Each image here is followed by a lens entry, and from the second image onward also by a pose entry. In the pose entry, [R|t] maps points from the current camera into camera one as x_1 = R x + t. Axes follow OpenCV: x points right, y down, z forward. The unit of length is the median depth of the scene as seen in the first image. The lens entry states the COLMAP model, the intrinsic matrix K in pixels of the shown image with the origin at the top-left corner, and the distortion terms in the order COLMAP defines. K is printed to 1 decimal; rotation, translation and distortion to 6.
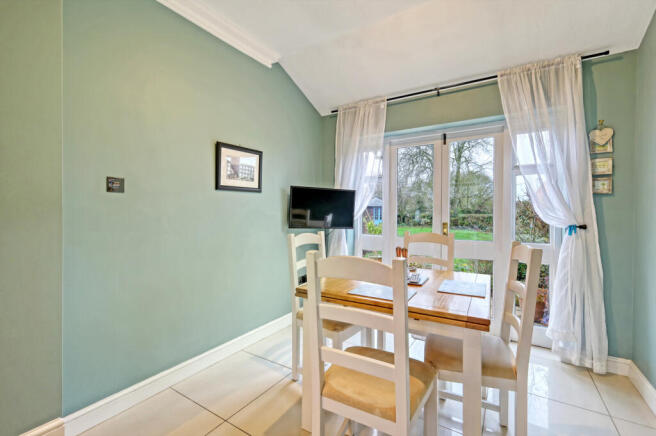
lens RADIAL K [[287.1, 0, 328.5], [0, 287.1, 217.8], [0, 0, 1]] dist [-0.003793, 0.000152]
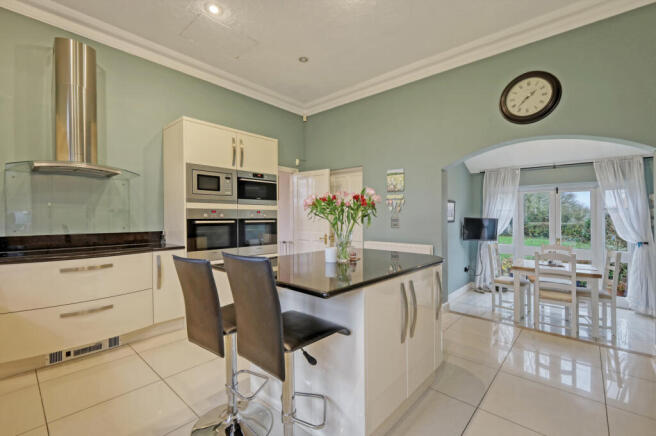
lens RADIAL K [[287.1, 0, 330.5], [0, 287.1, 216.9], [0, 0, 1]] dist [-0.003793, 0.000152]
pose [[0.988213, -0.000582, -0.153084, -0.806522], [-0.002638, 0.999780, -0.020828, -0.087548], [0.153062, 0.020986, 0.987994, -1.082800]]
